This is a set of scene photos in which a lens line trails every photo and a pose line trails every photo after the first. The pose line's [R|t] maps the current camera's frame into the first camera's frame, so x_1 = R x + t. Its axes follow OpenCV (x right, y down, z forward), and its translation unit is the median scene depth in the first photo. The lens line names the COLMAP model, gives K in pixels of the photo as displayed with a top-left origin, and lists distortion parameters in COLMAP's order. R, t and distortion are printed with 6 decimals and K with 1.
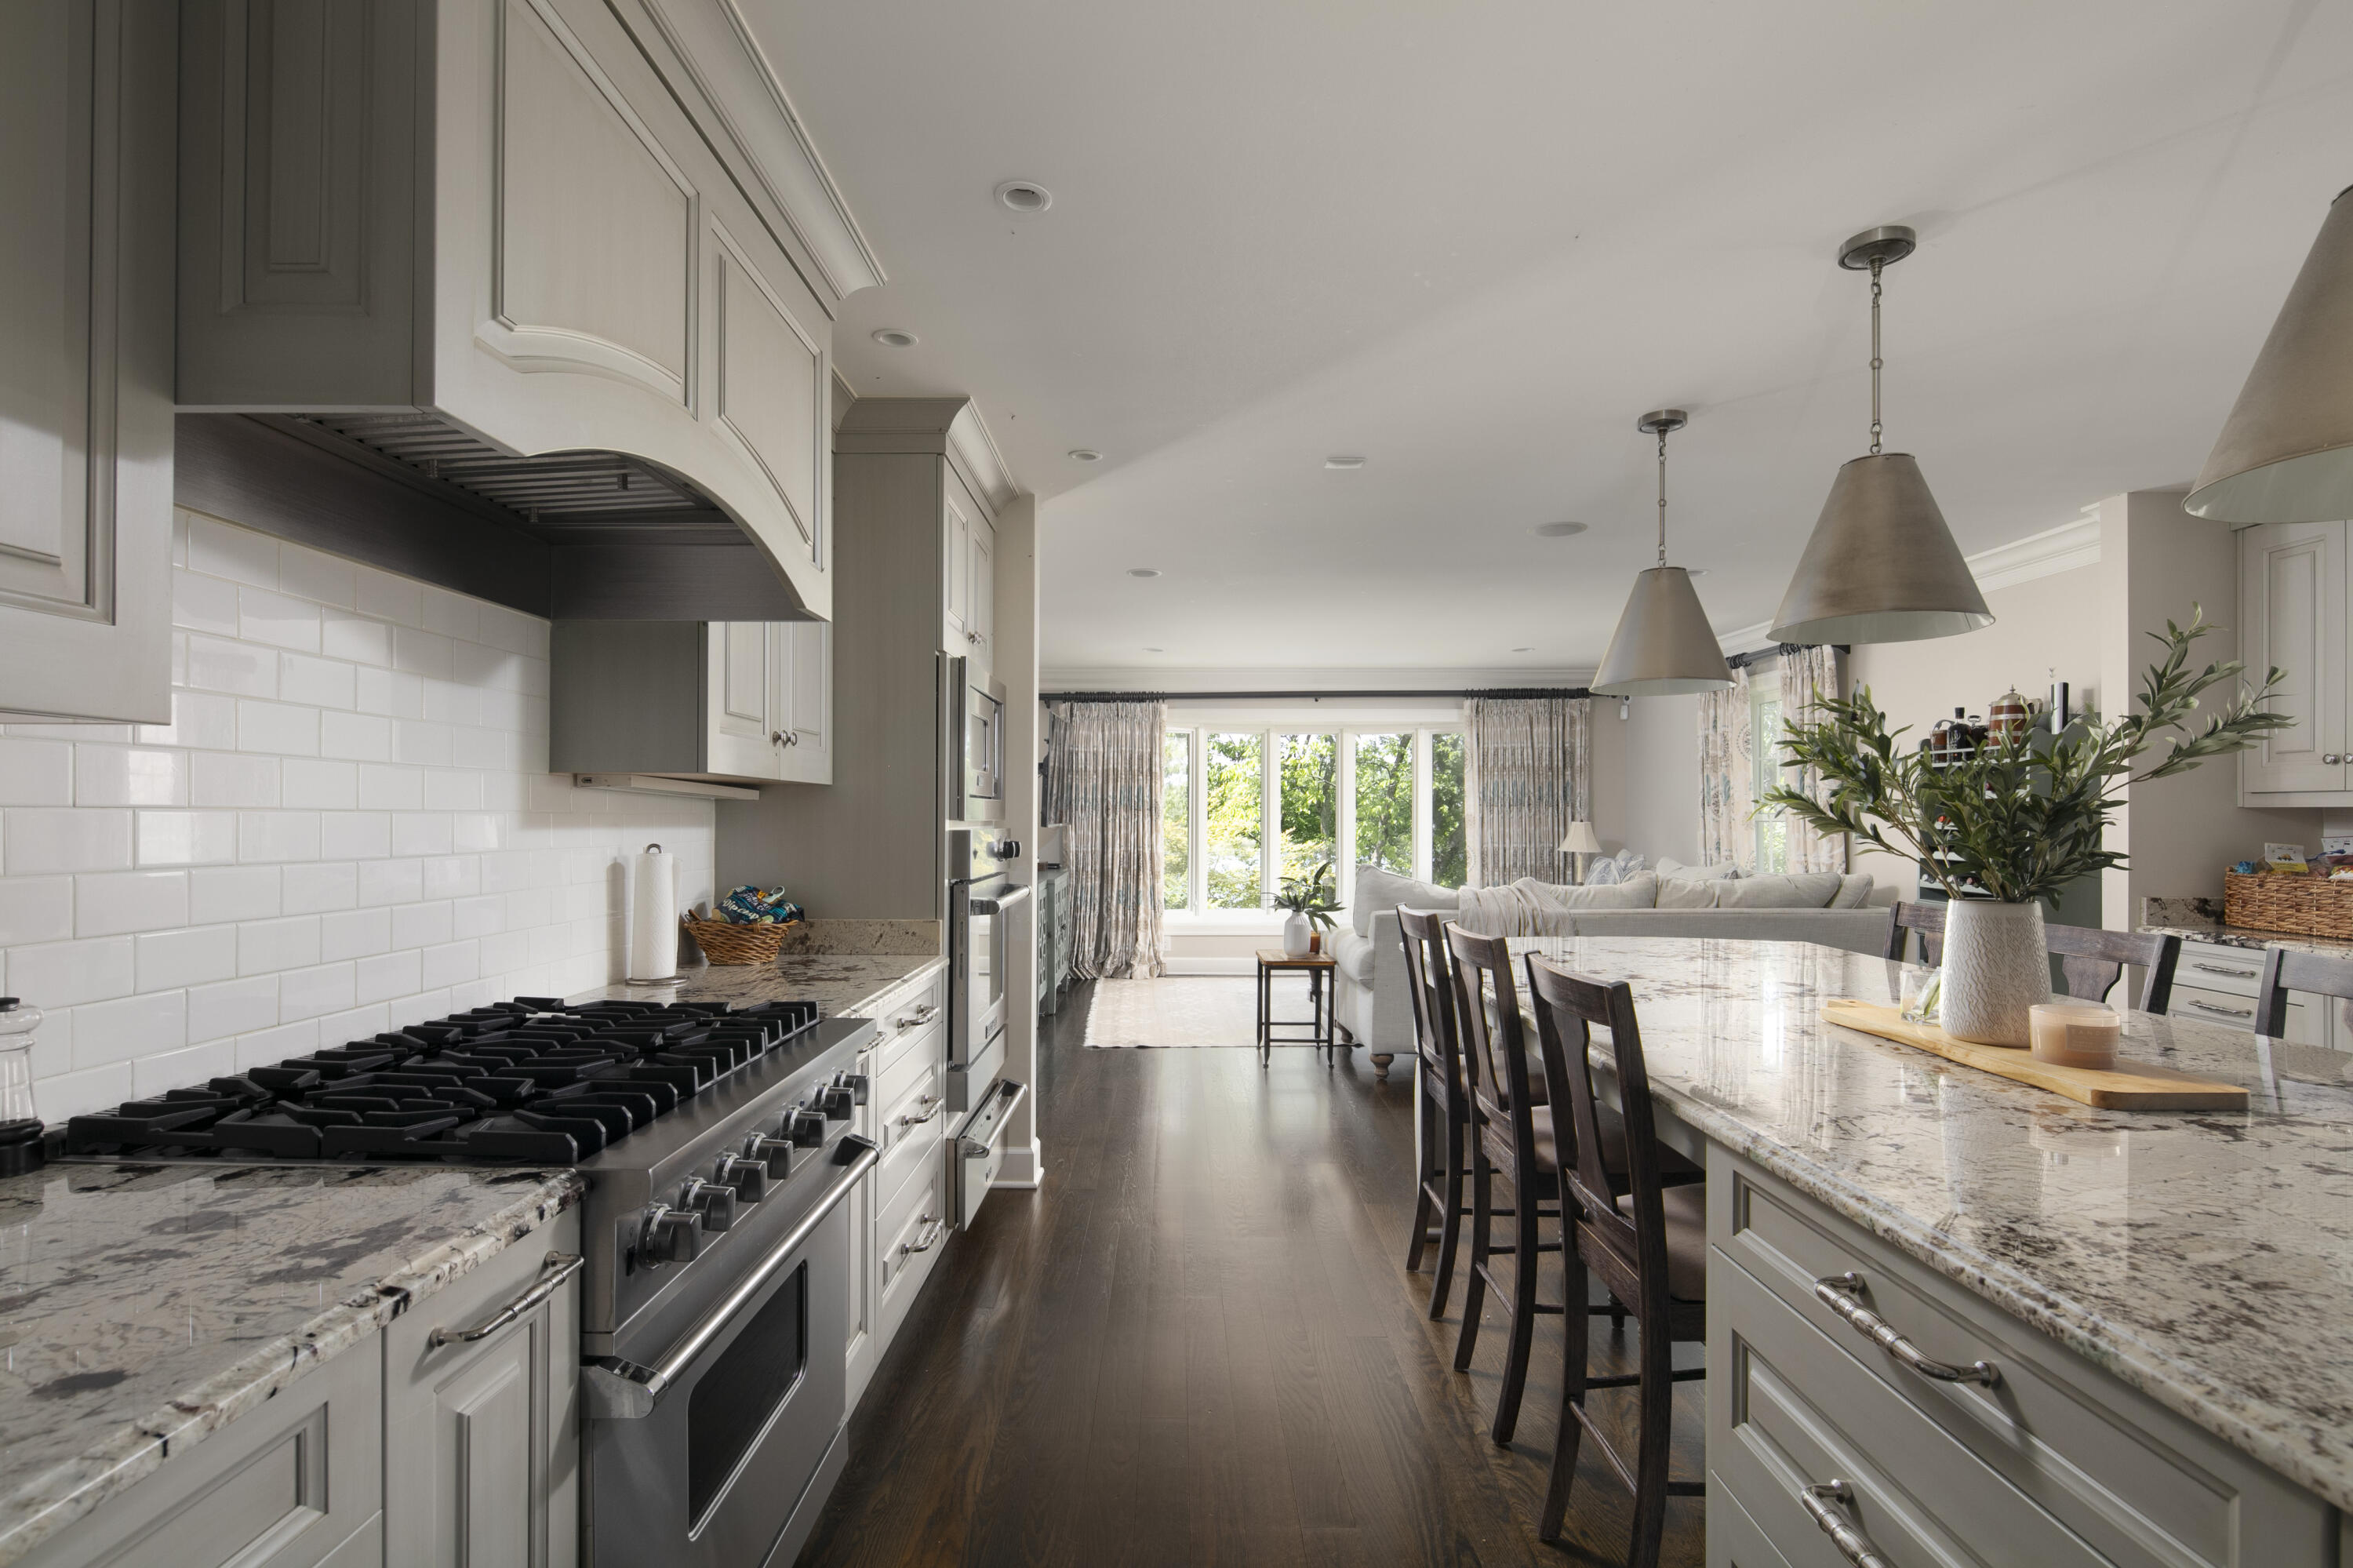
lens RADIAL K [[1136.4, 0, 1183.1], [0, 1136.4, 835.7], [0, 0, 1]] dist [0.004487, -0.001172]
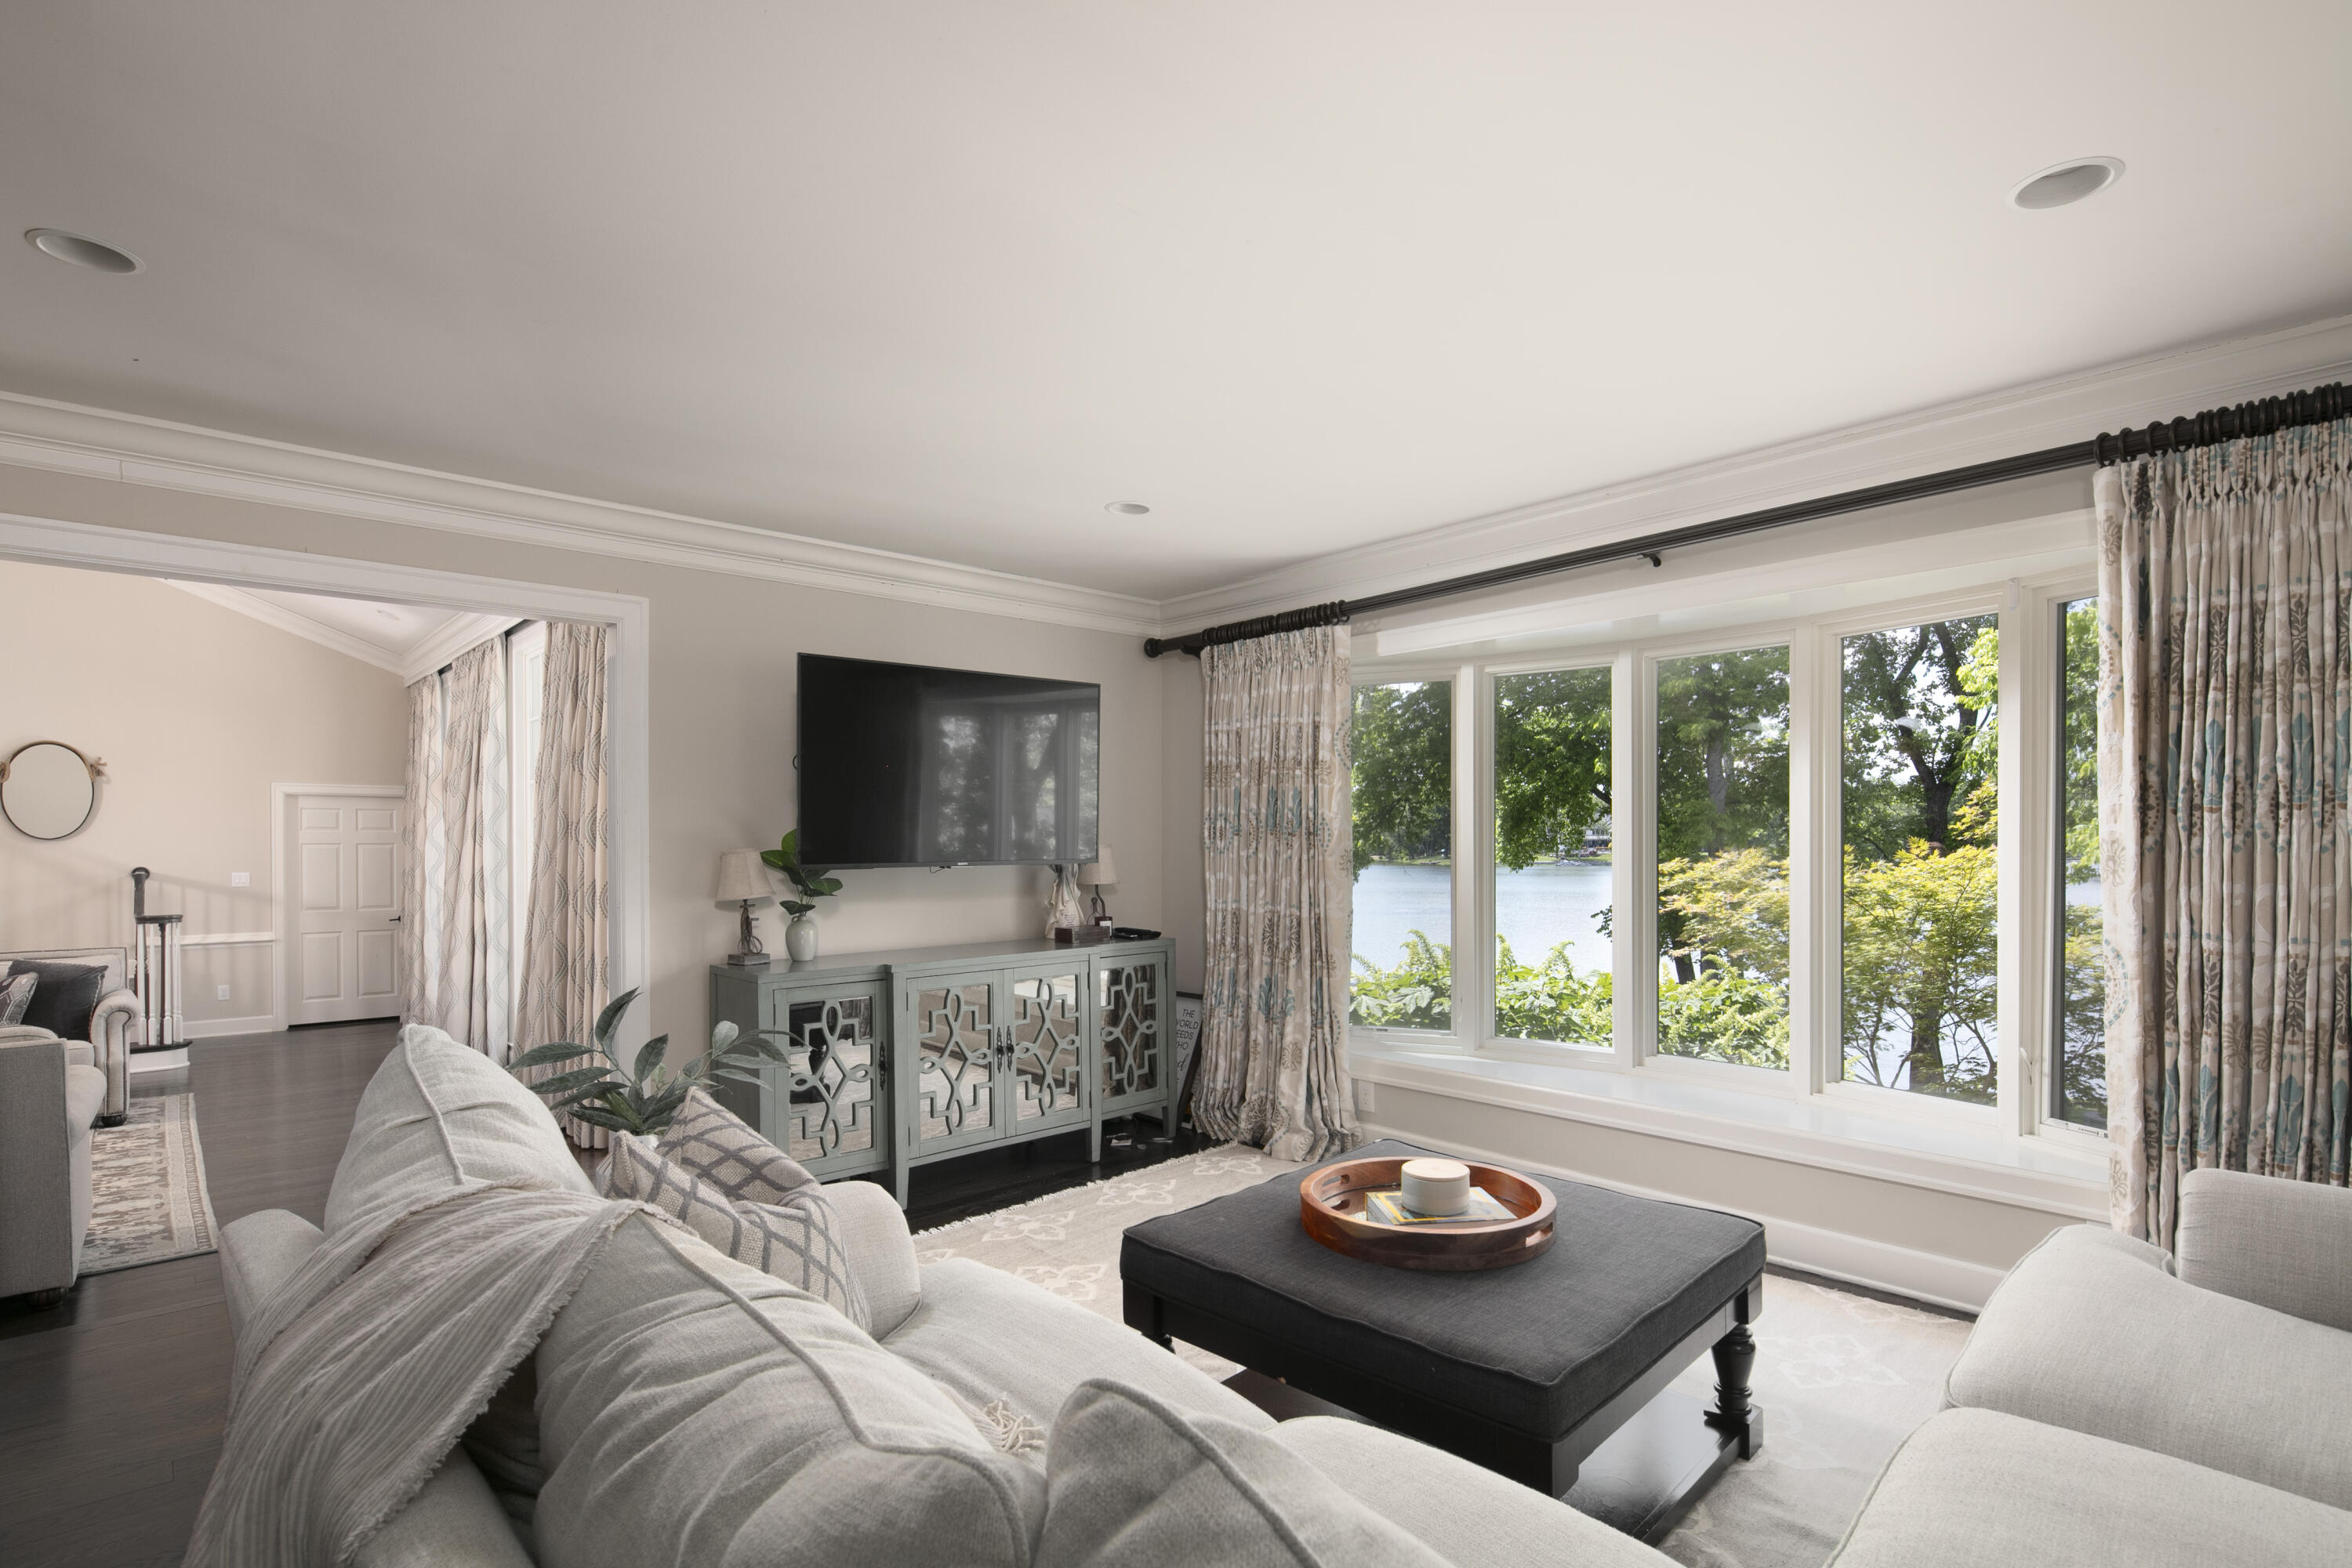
lens RADIAL K [[1135.9, 0, 1192.1], [0, 1135.9, 852.0], [0, 0, 1]] dist [0.004487, -0.001172]
pose [[0.676340, 0.003021, -0.736584, 0.334363], [-0.008329, 0.999959, -0.003546, -0.012741], [0.736543, 0.008533, 0.676337, 0.652585]]
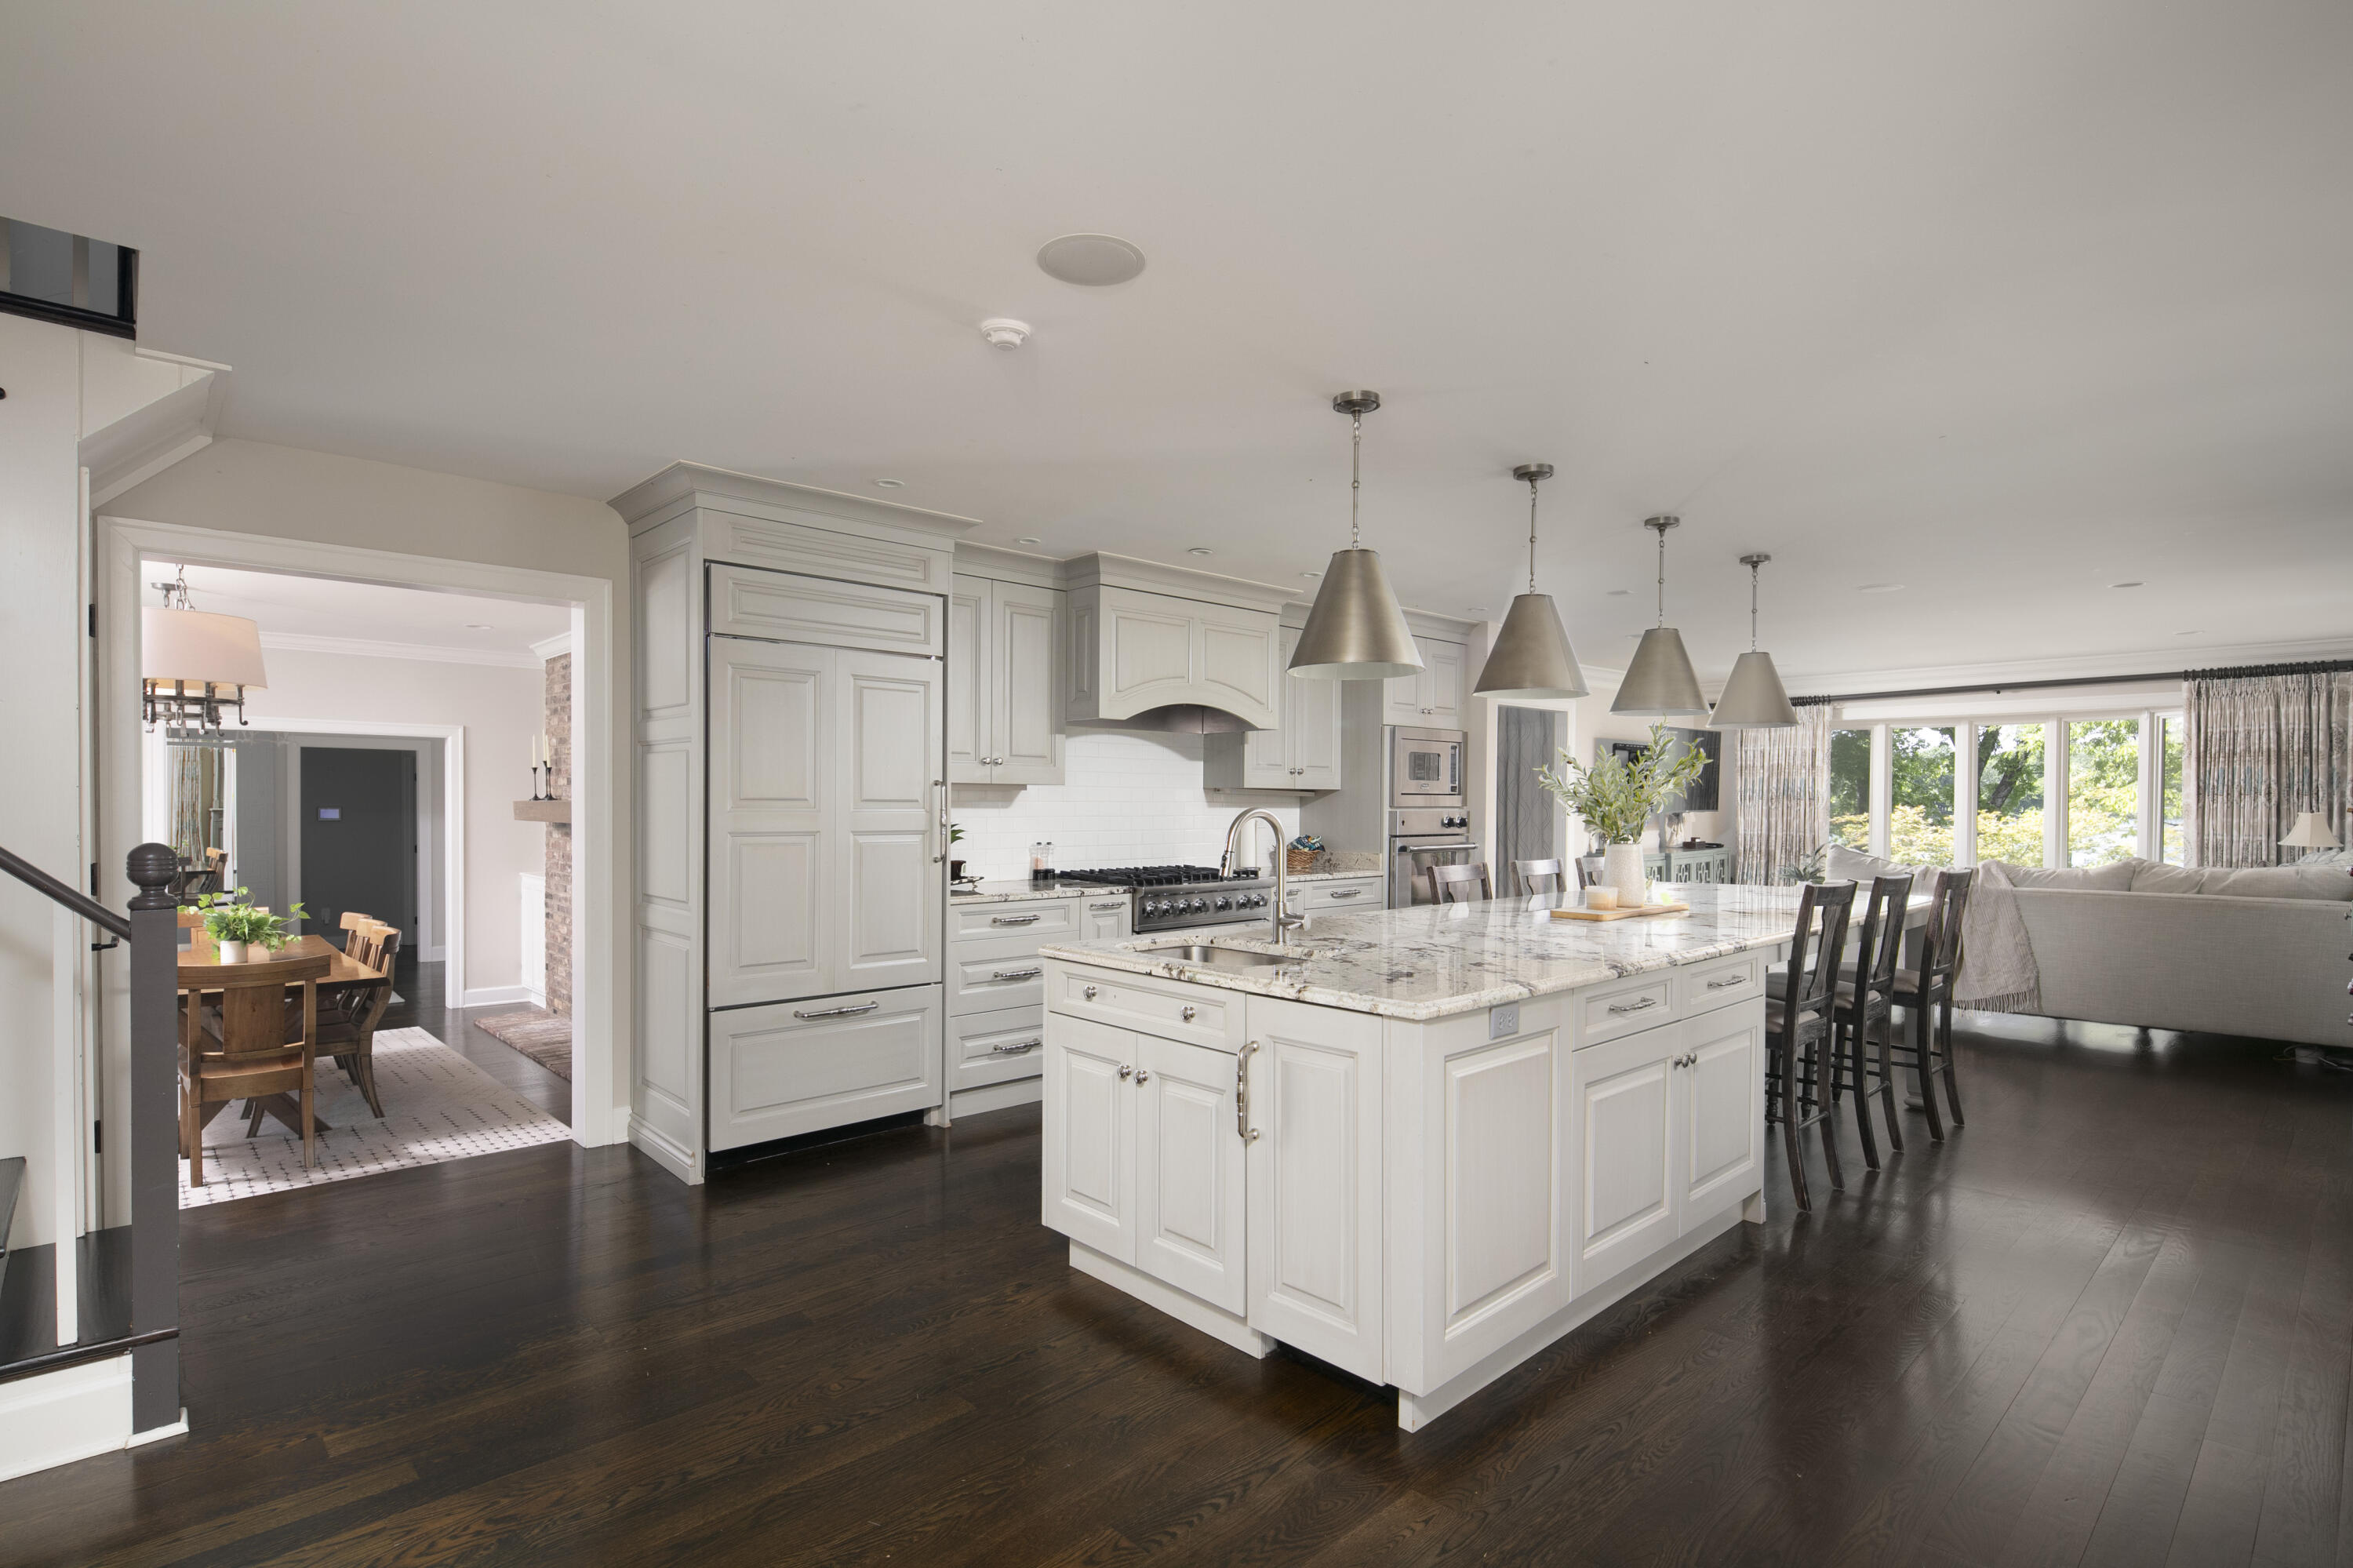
lens RADIAL K [[1136.4, 0, 1189.7], [0, 1136.4, 816.4], [0, 0, 1]] dist [0.004487, -0.001172]
pose [[0.690623, 0.011396, -0.723125, 0.390873], [-0.015331, 0.999882, 0.001116, 0.003229], [0.723052, 0.010316, 0.690716, -0.258392]]
